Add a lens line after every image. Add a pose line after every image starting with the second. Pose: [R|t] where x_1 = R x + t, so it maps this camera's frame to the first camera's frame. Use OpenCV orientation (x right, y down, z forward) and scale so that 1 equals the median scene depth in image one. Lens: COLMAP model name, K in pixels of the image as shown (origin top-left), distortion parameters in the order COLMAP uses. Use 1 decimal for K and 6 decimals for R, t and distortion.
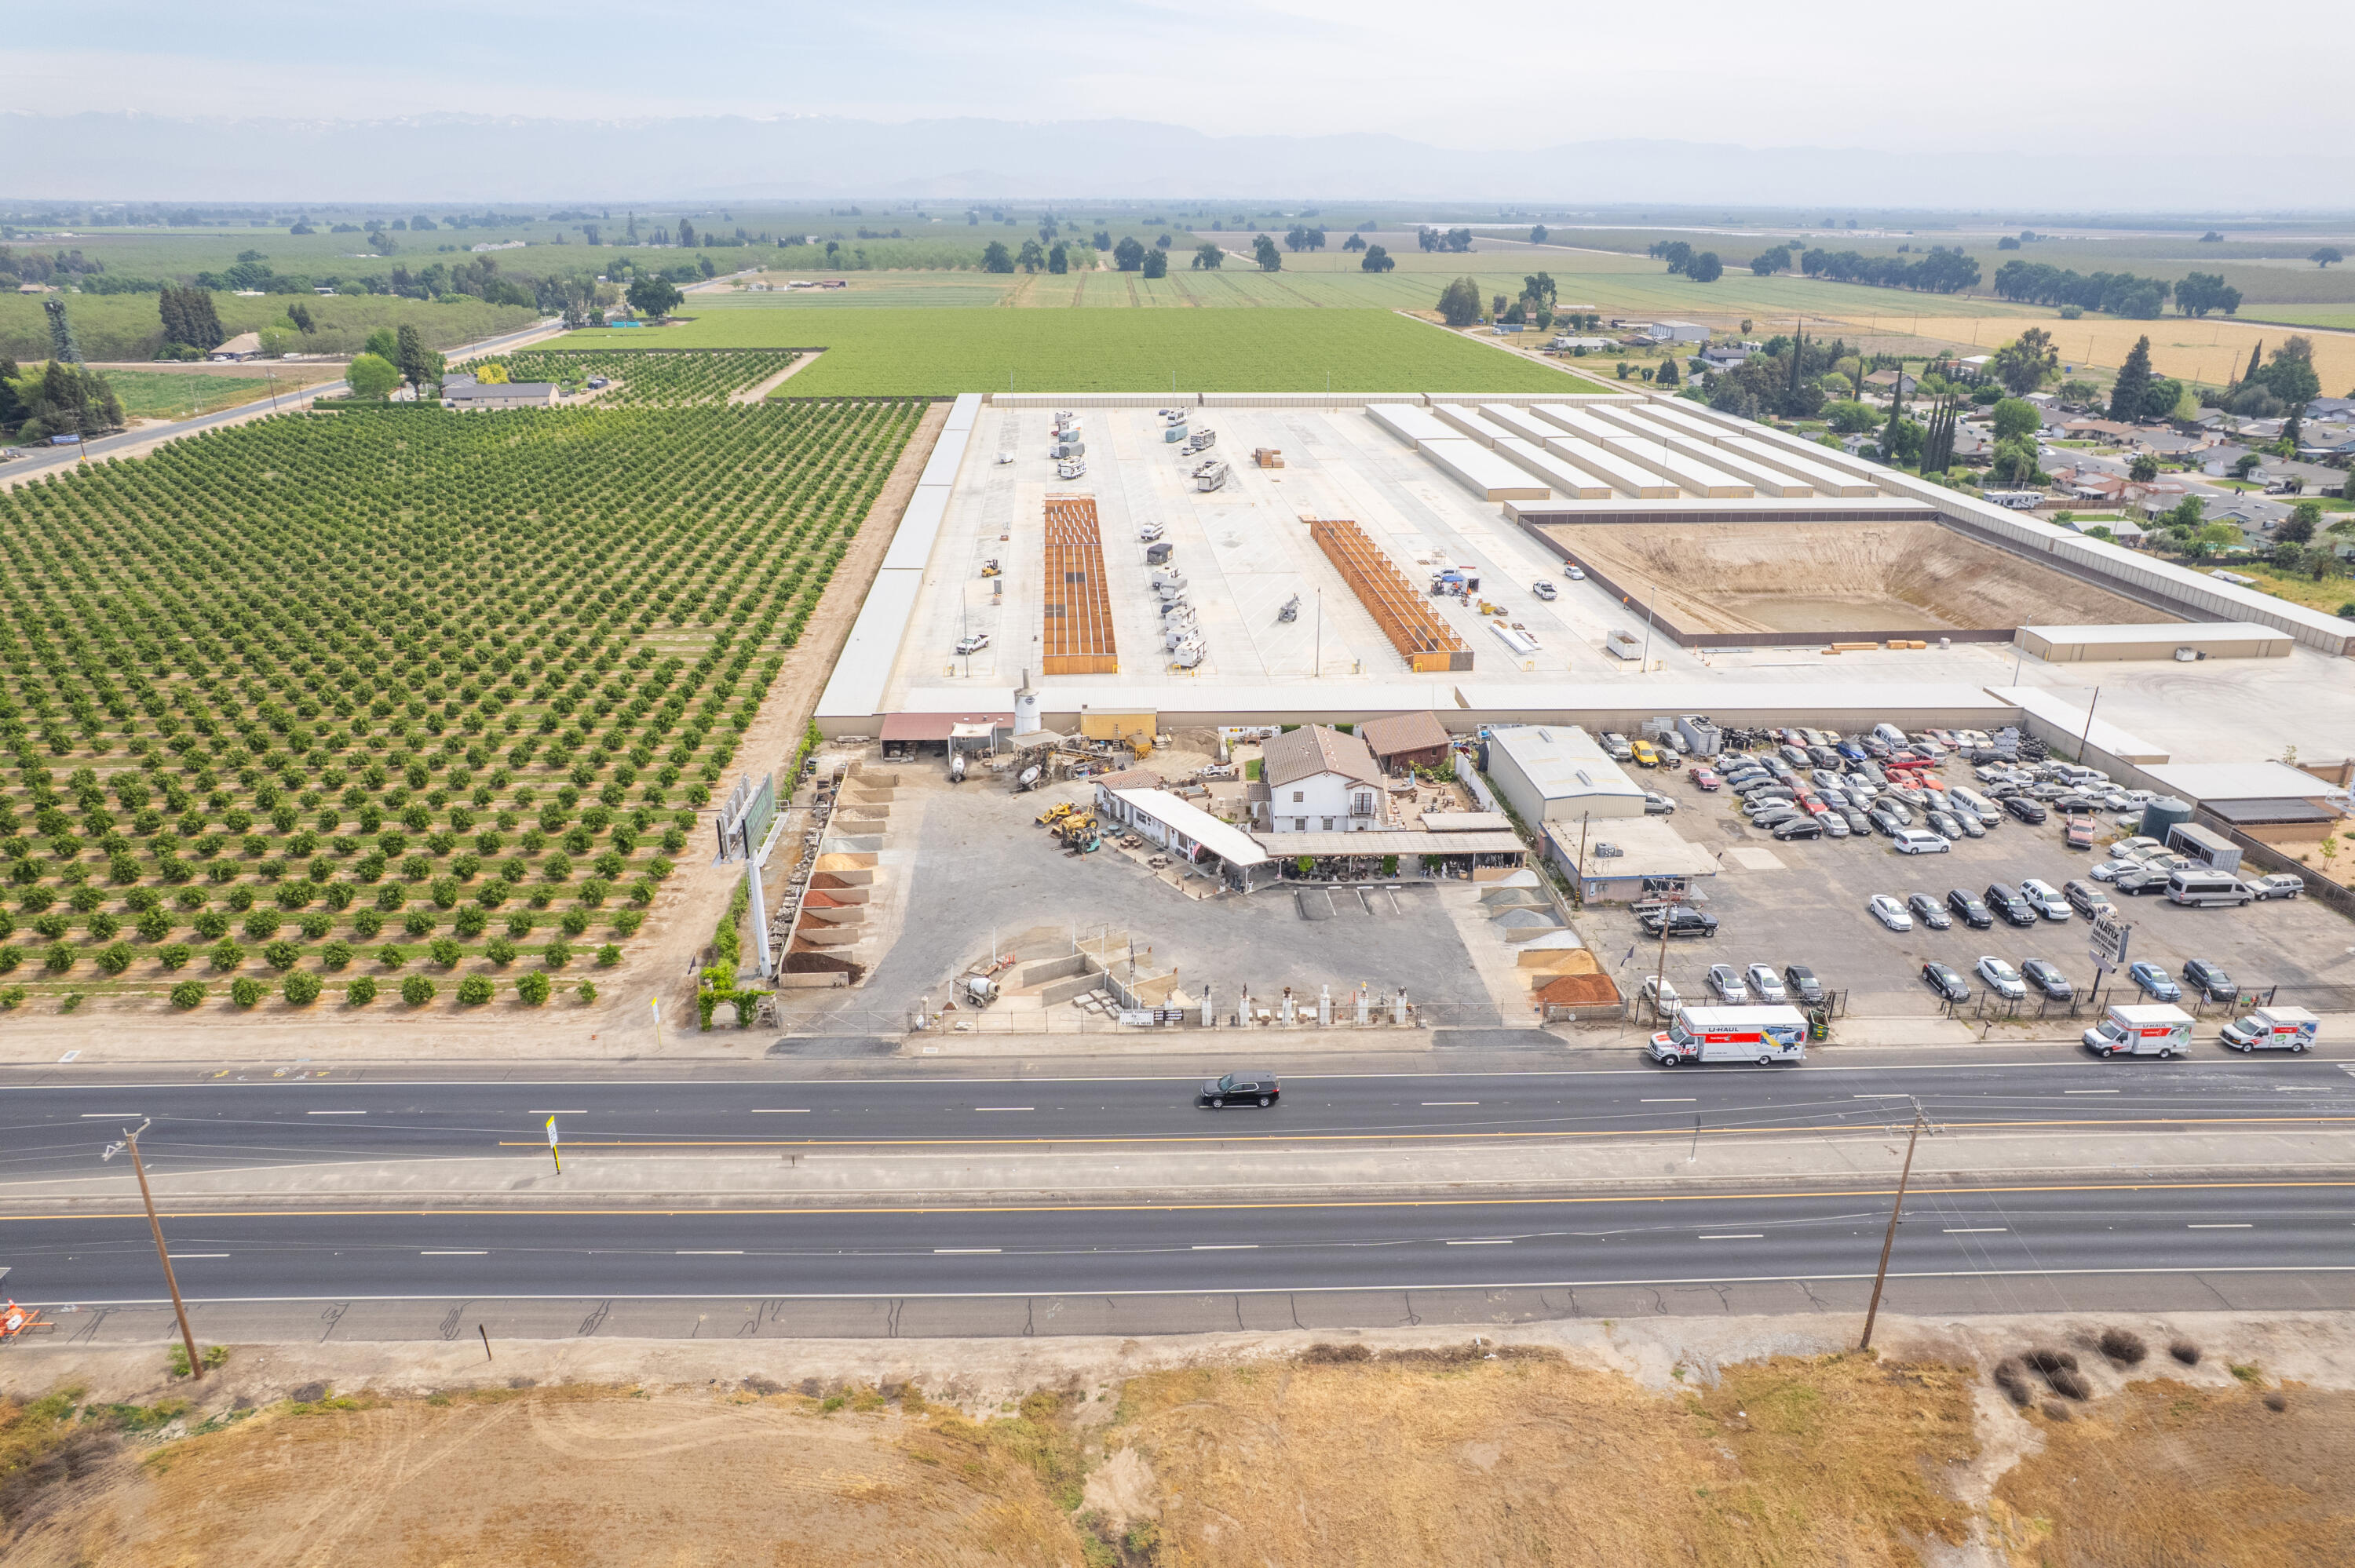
lens RADIAL K [[1509.6, 0, 1185.5], [0, 1509.6, 793.1], [0, 0, 1]] dist [-0.079554, 0.073228]
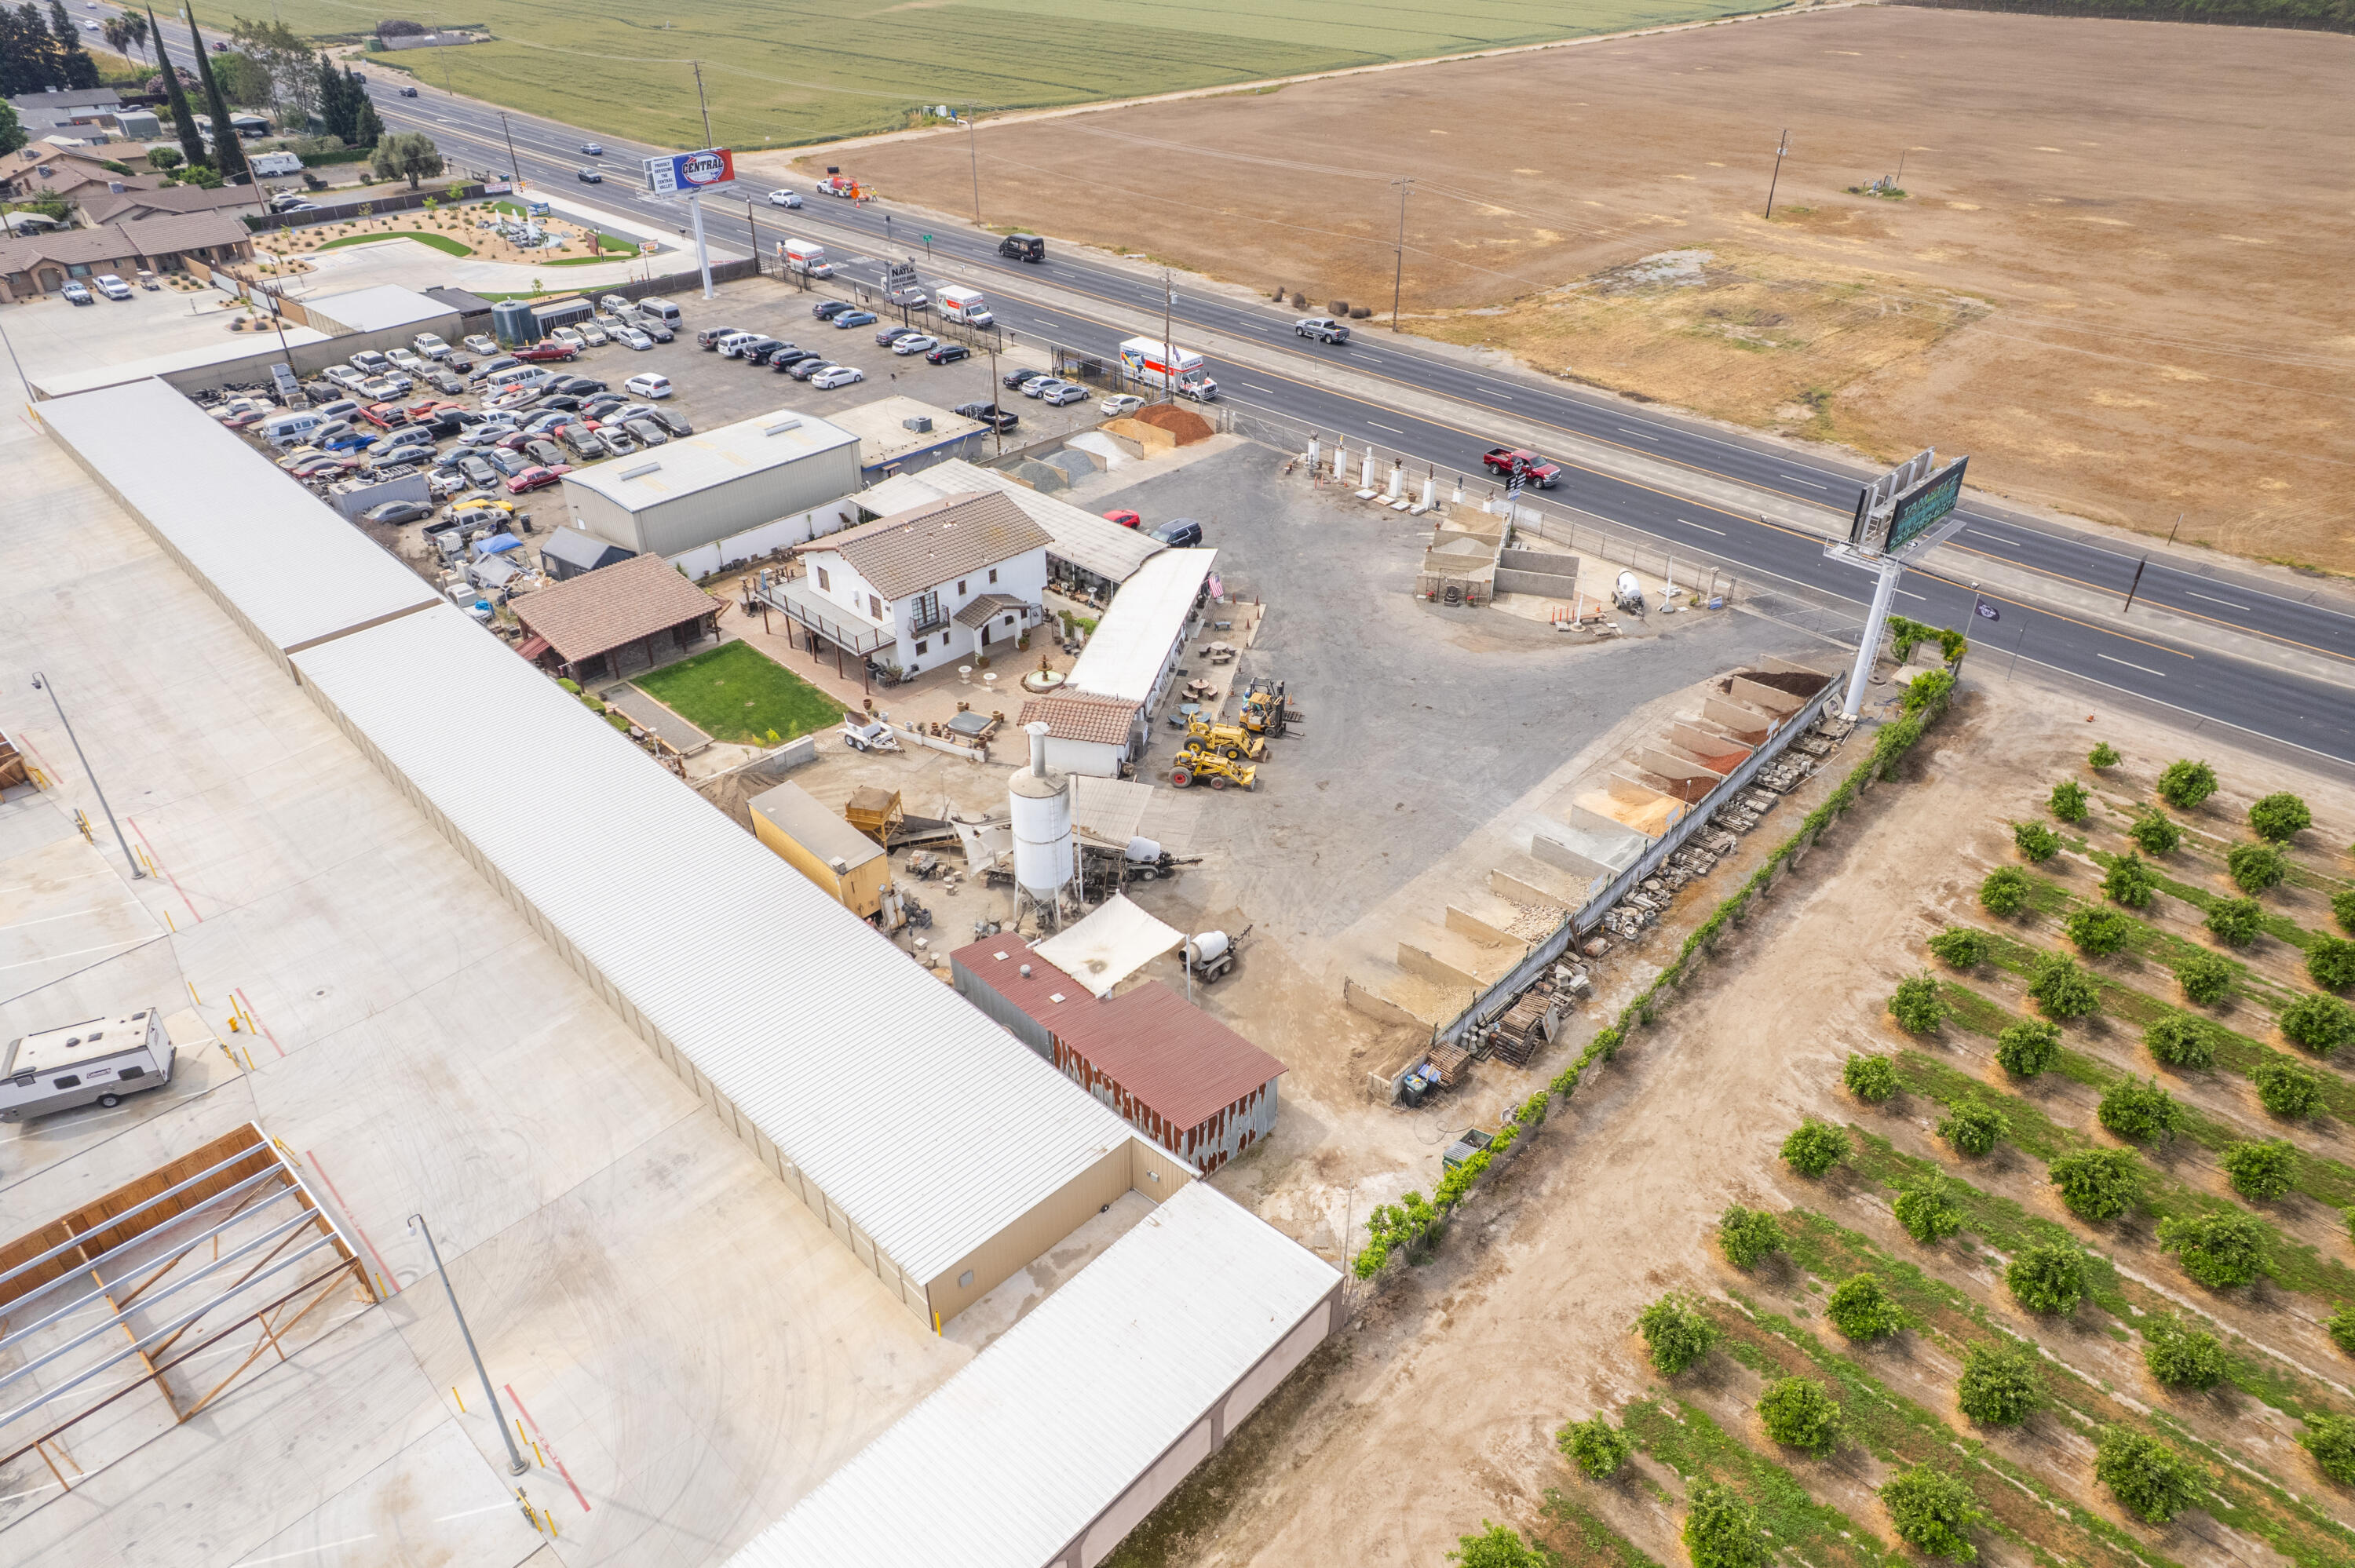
lens RADIAL K [[1509.6, 0, 1177.4], [0, 1509.6, 790.7], [0, 0, 1]] dist [-0.079554, 0.073228]
pose [[-0.679201, -0.401788, 0.614208, -0.428565], [0.270236, 0.641162, 0.718251, -0.391843], [-0.682391, 0.653818, -0.326901, 1.226520]]
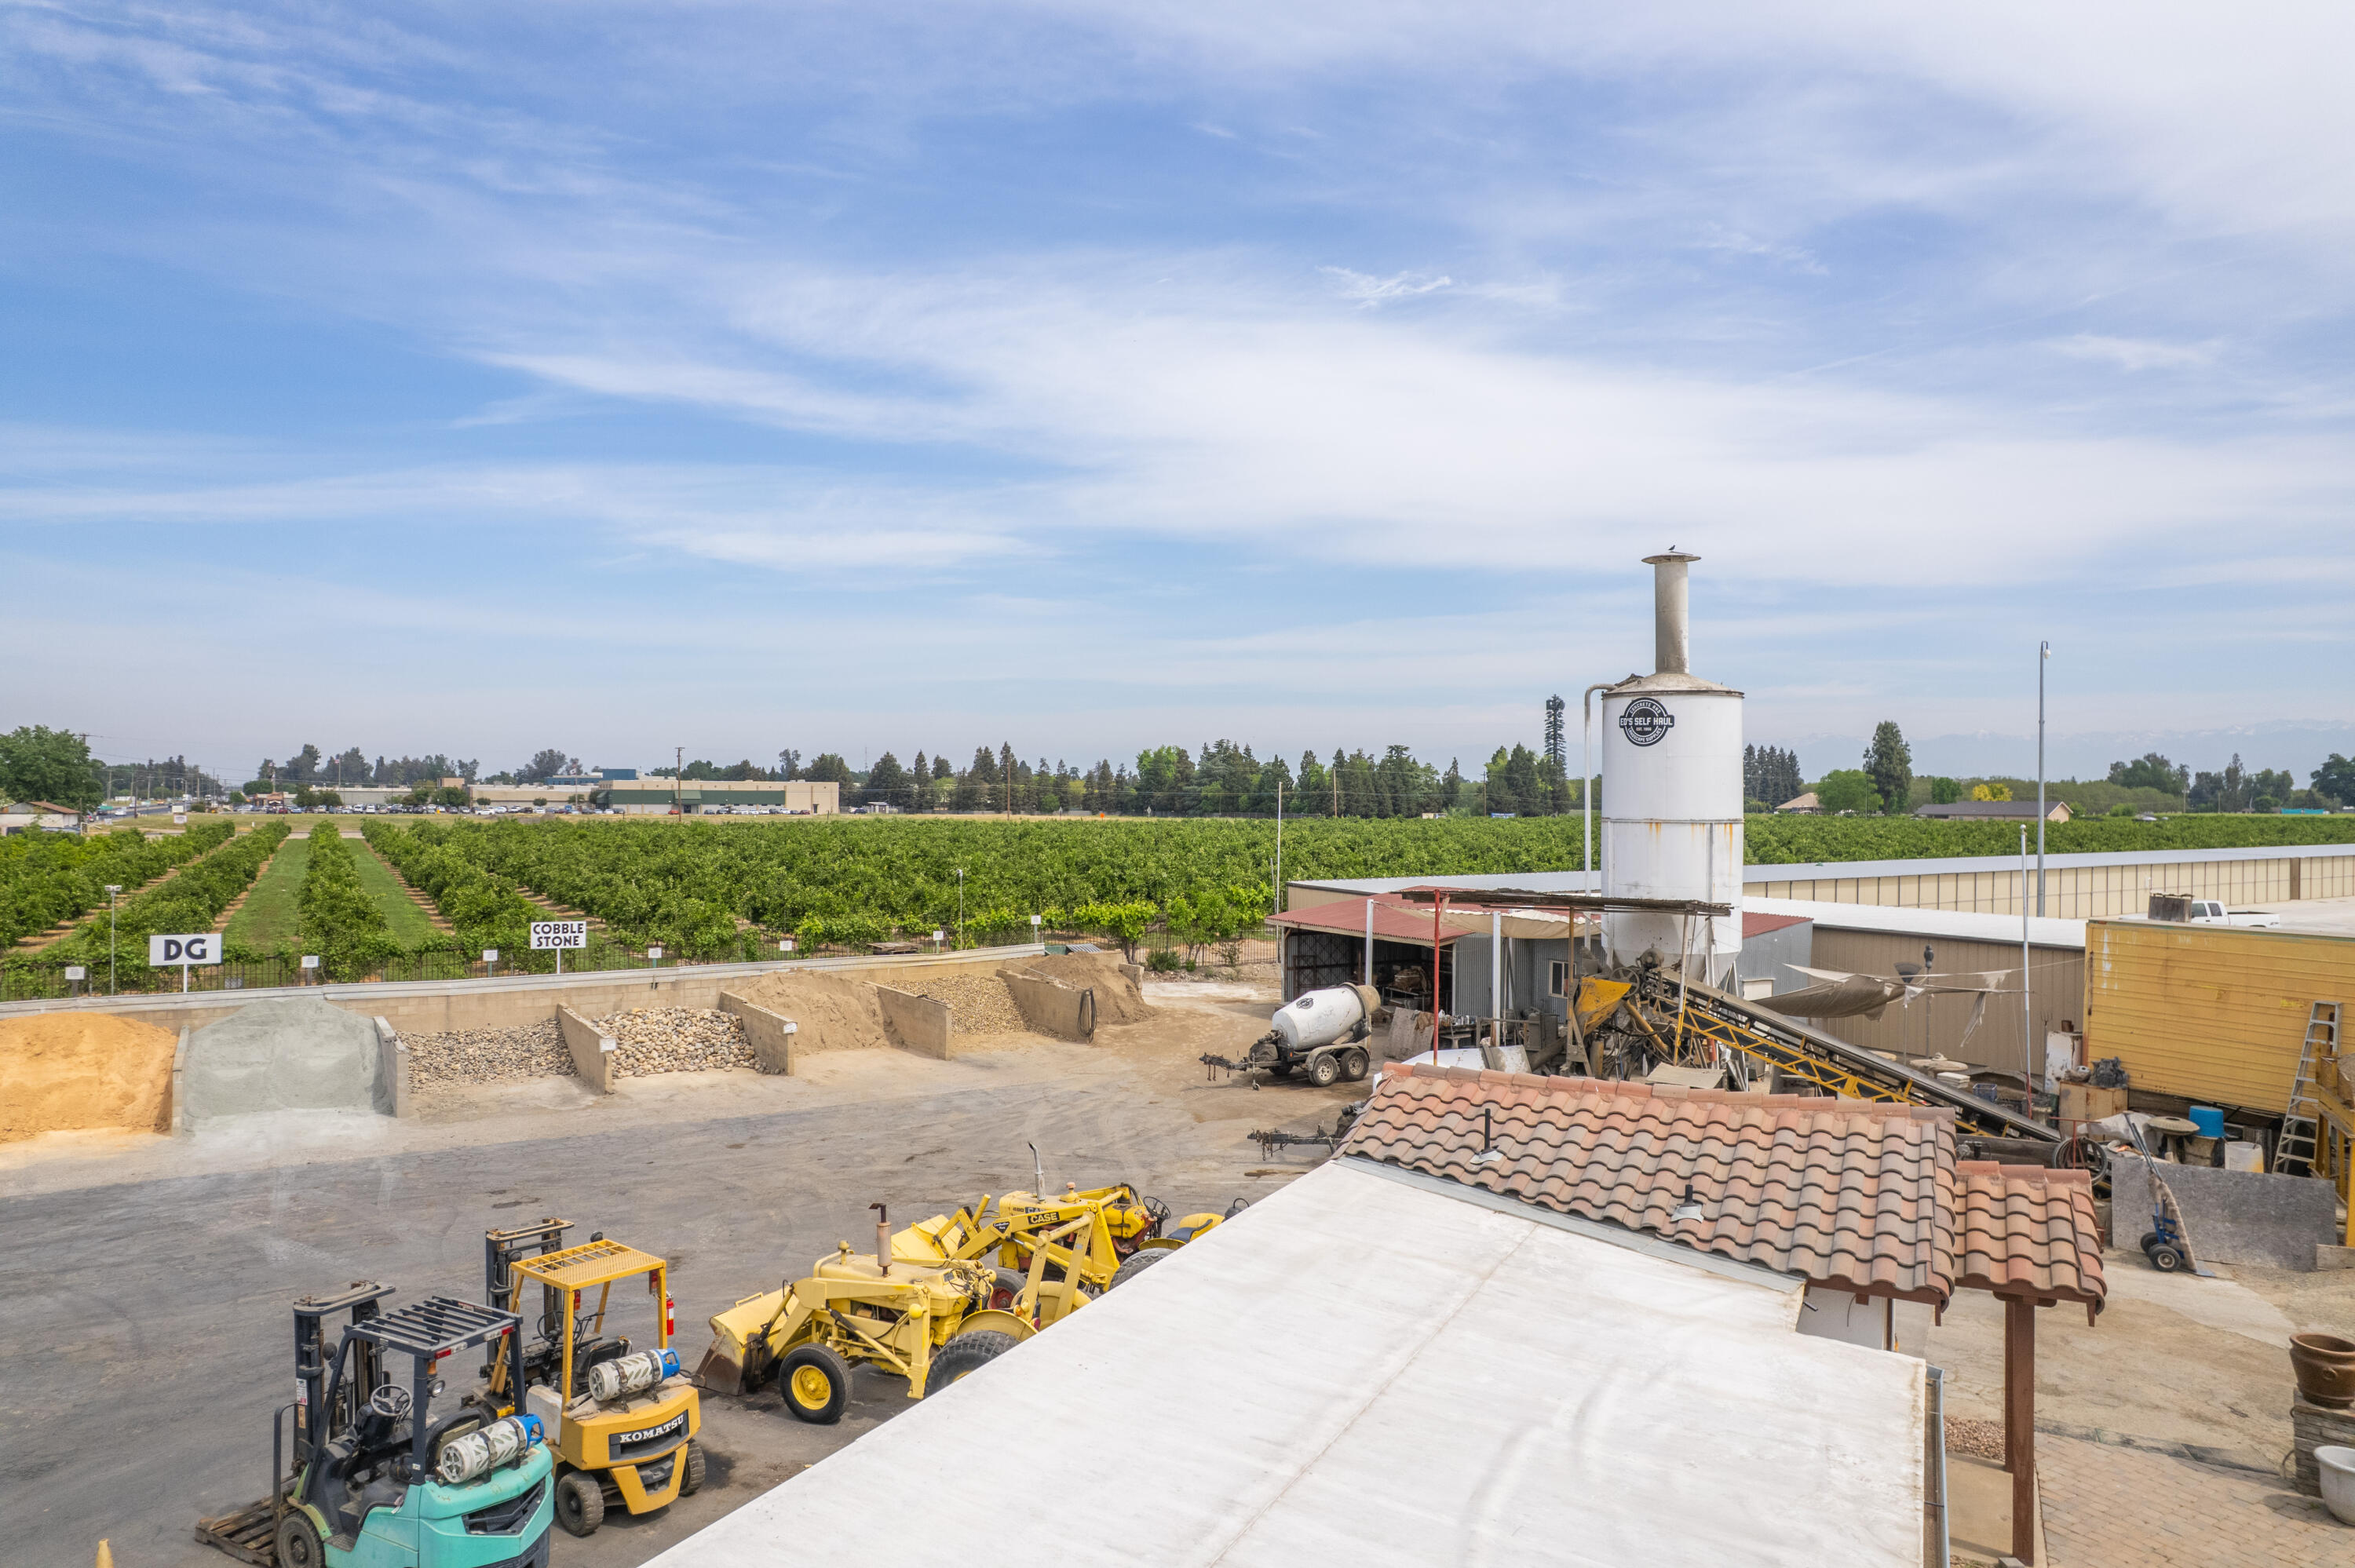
lens RADIAL K [[1509.6, 0, 1181.3], [0, 1509.6, 801.9], [0, 0, 1]] dist [-0.079554, 0.073228]
pose [[0.478767, 0.001328, -0.877941, 0.030346], [-0.330409, 0.926751, -0.178780, -0.002384], [0.813395, 0.375674, 0.444137, 0.963851]]
